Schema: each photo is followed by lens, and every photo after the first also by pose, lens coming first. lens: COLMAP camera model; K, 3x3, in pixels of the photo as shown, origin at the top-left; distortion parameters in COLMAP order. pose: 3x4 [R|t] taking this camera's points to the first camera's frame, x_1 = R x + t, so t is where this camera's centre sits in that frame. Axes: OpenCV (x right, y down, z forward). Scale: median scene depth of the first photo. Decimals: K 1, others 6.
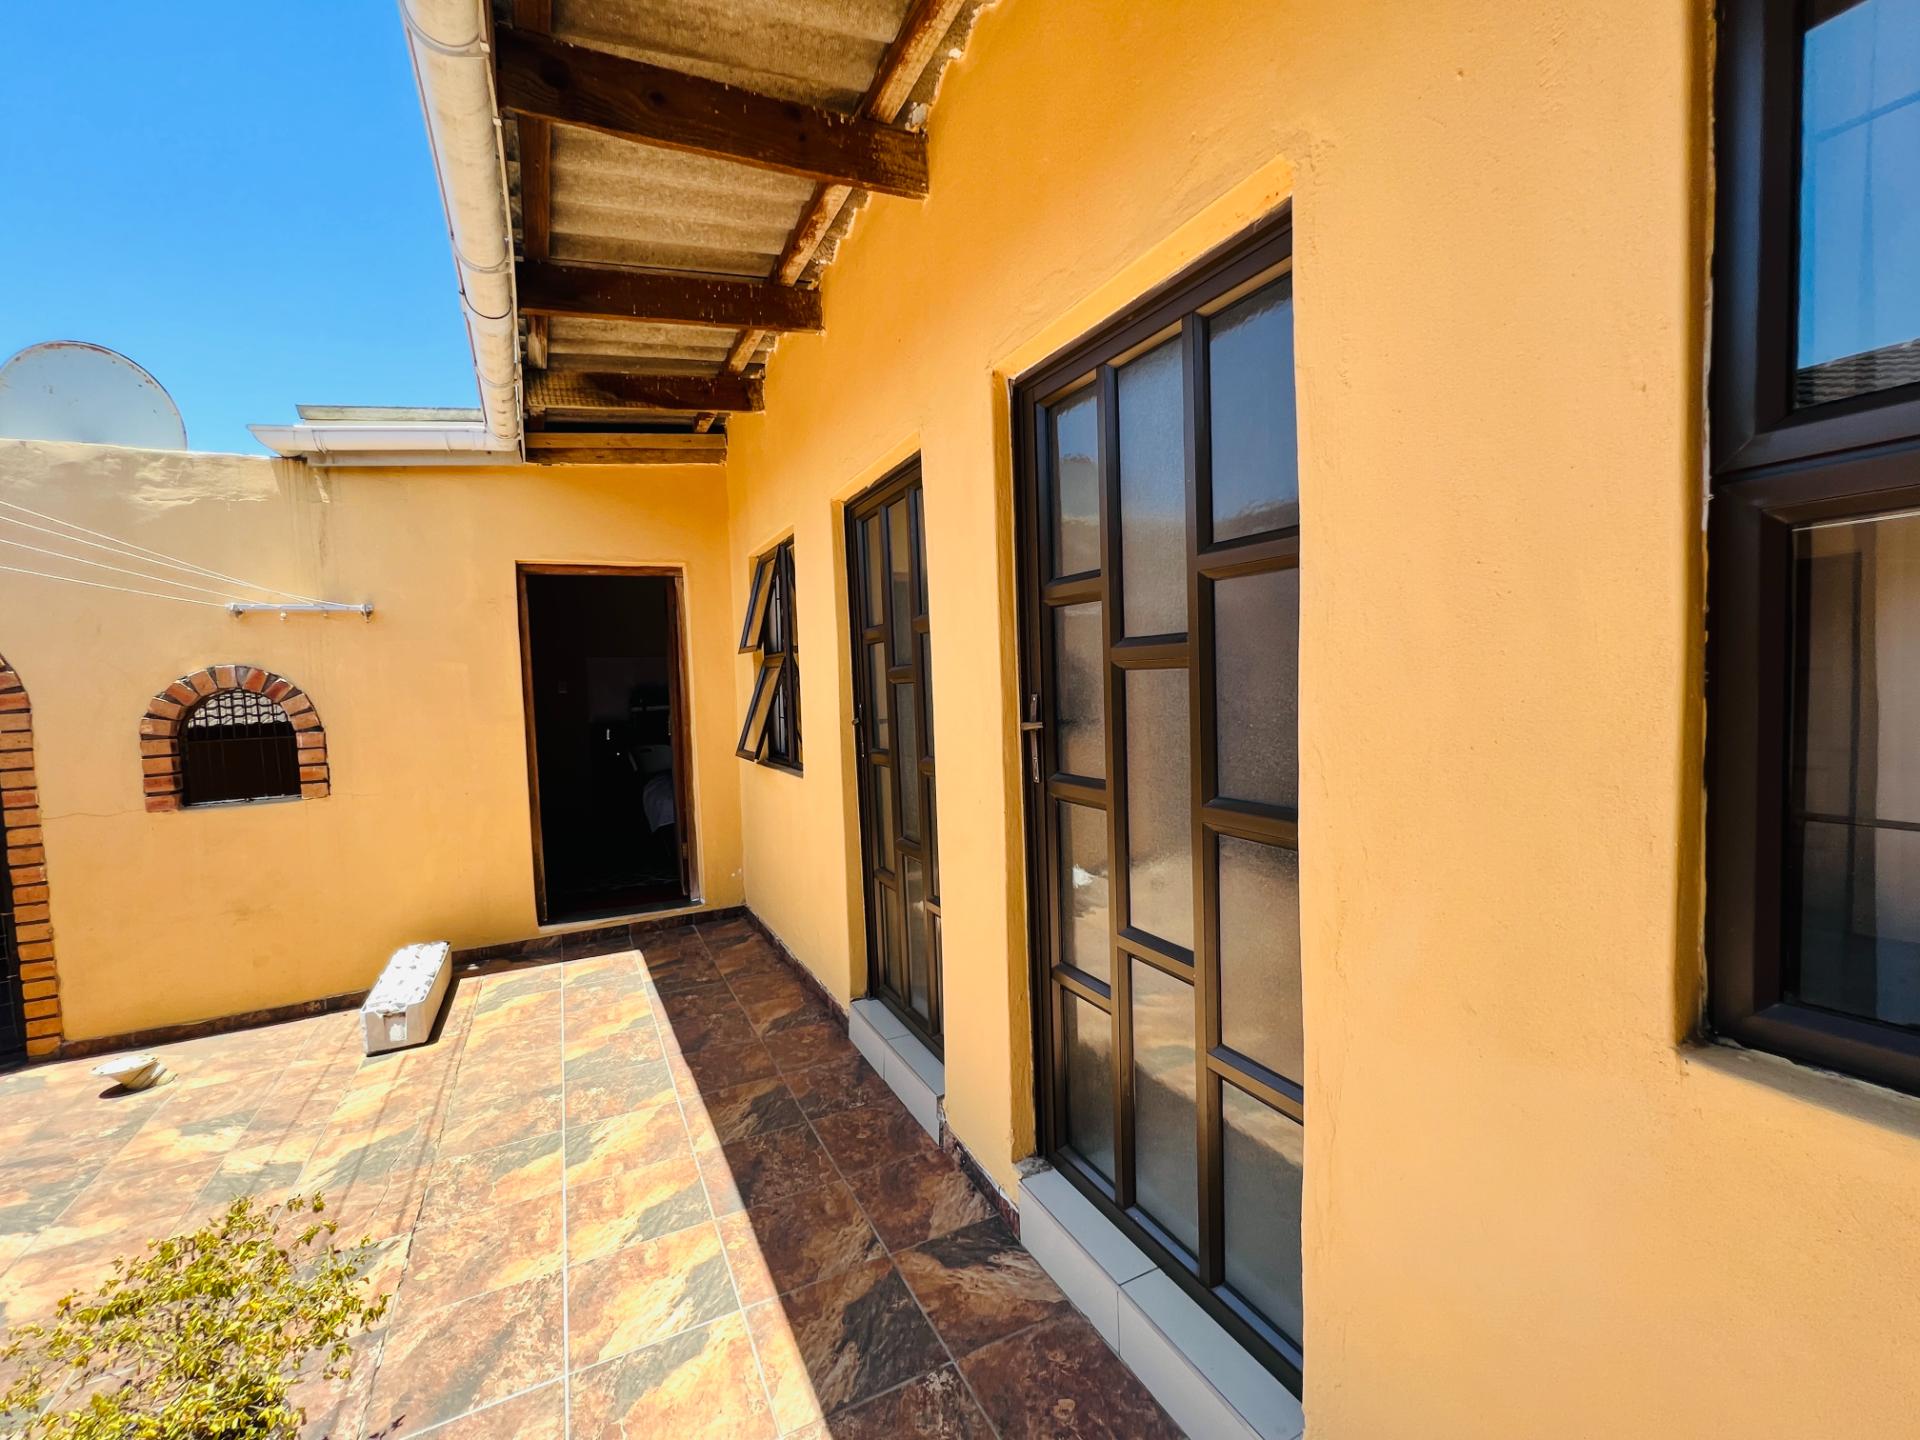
lens RADIAL K [[800.3, 0, 959.8], [0, 800.3, 716.8], [0, 0, 1]] dist [-0.003766, 0.001251]
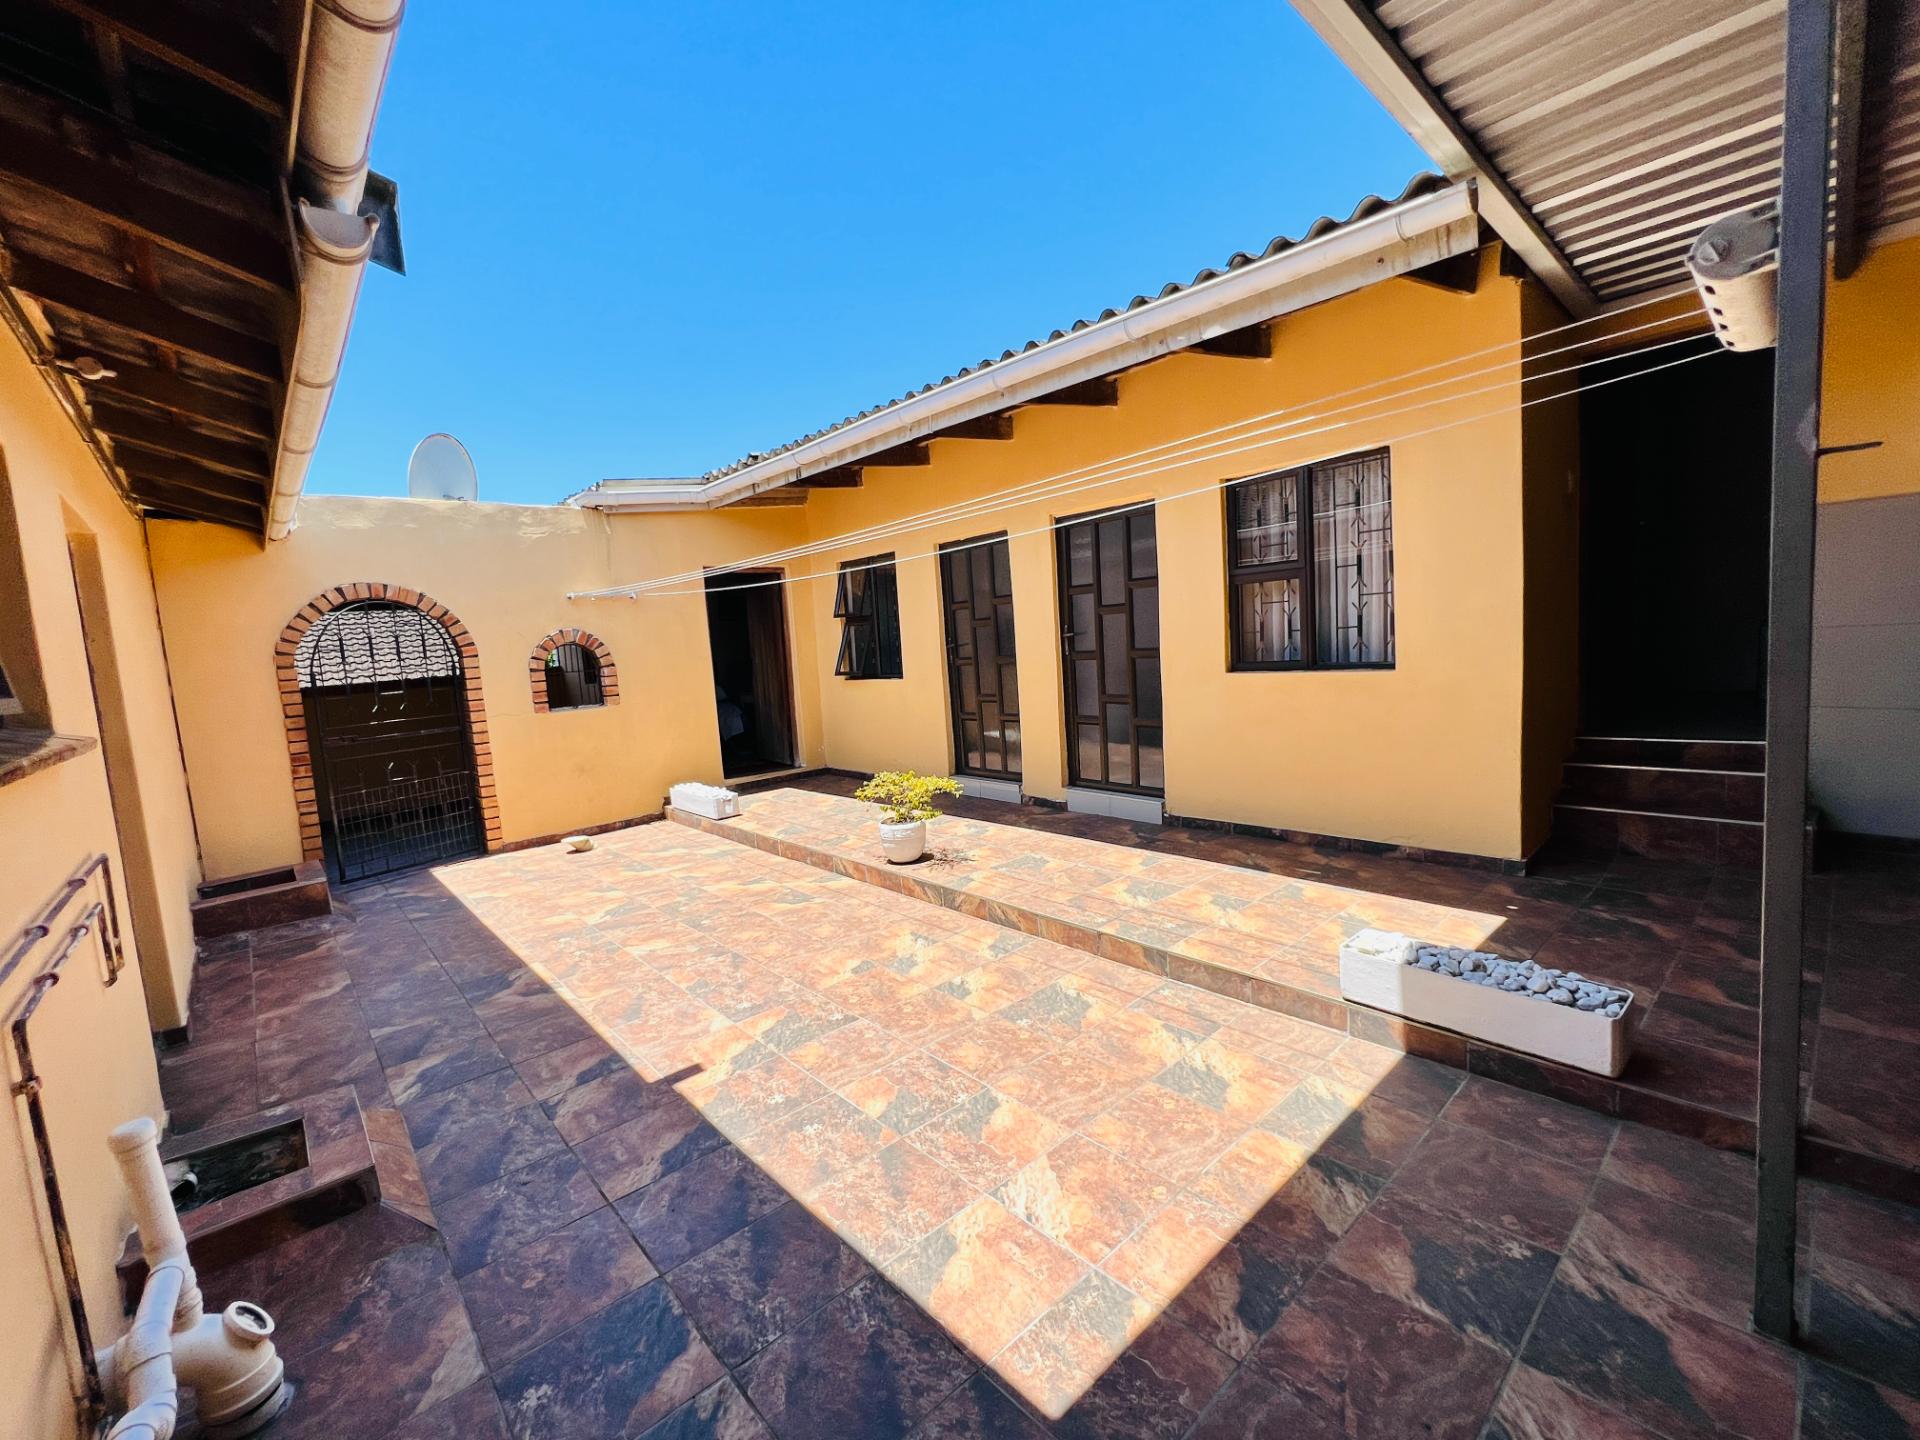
lens RADIAL K [[800.3, 0, 957.5], [0, 800.3, 715.5], [0, 0, 1]] dist [-0.003766, 0.001251]
pose [[0.966488, -0.049846, 0.251827, -0.563949], [0.040699, 0.998313, 0.041405, 0.089784], [-0.253466, -0.029769, 0.966886, -0.942606]]
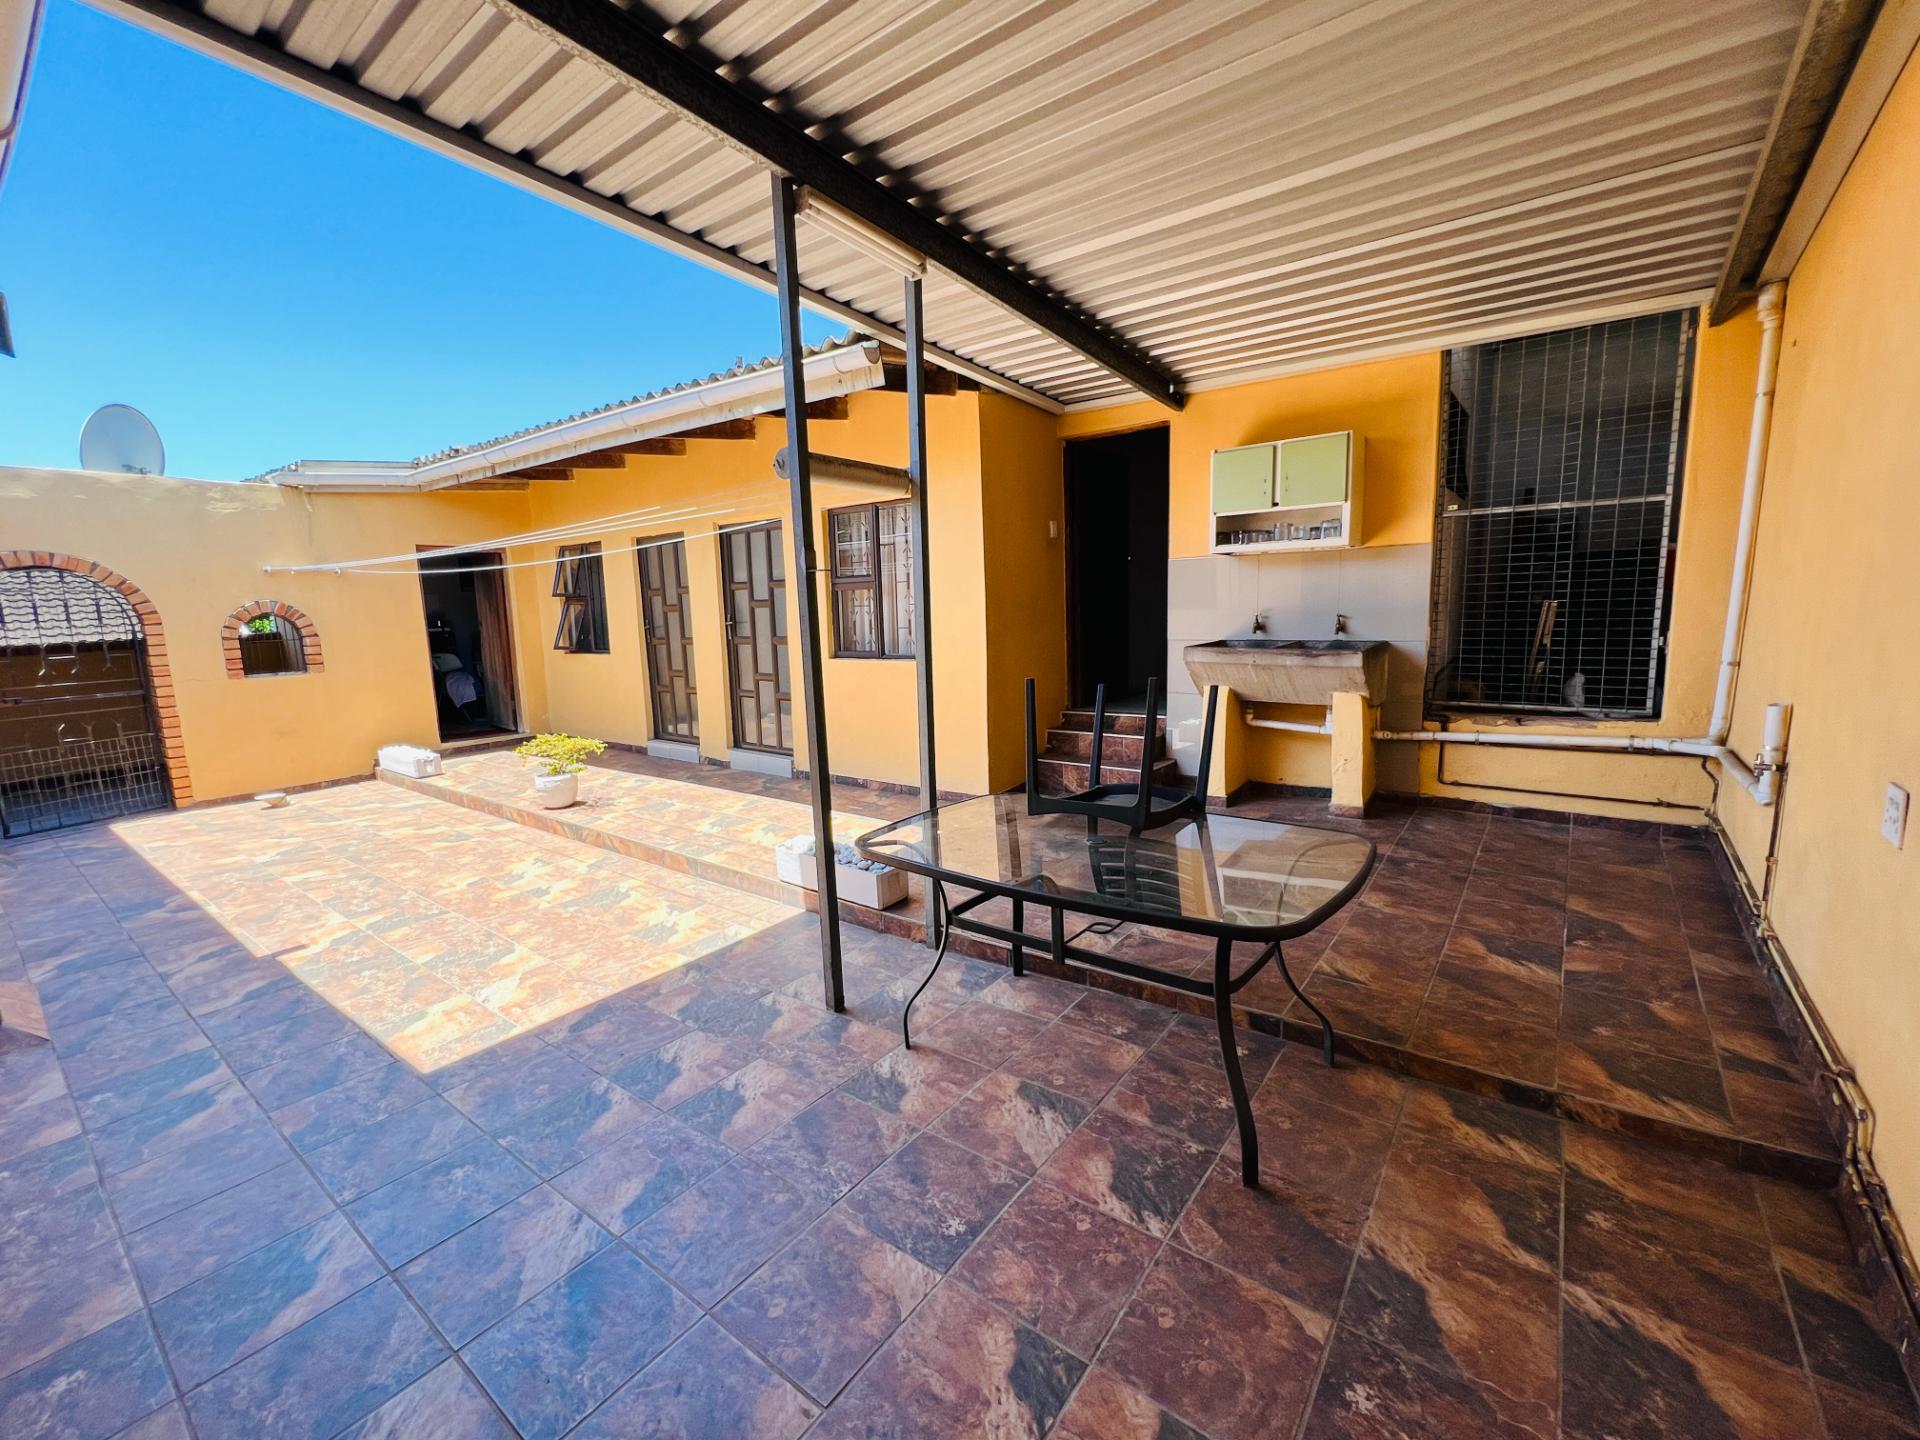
lens RADIAL K [[800.3, 0, 956.1], [0, 800.3, 715.4], [0, 0, 1]] dist [-0.003766, 0.001251]
pose [[0.900188, -0.048785, 0.432761, -0.298697], [0.014998, 0.996589, 0.081148, 0.078043], [-0.435244, -0.066558, 0.897849, -1.427648]]
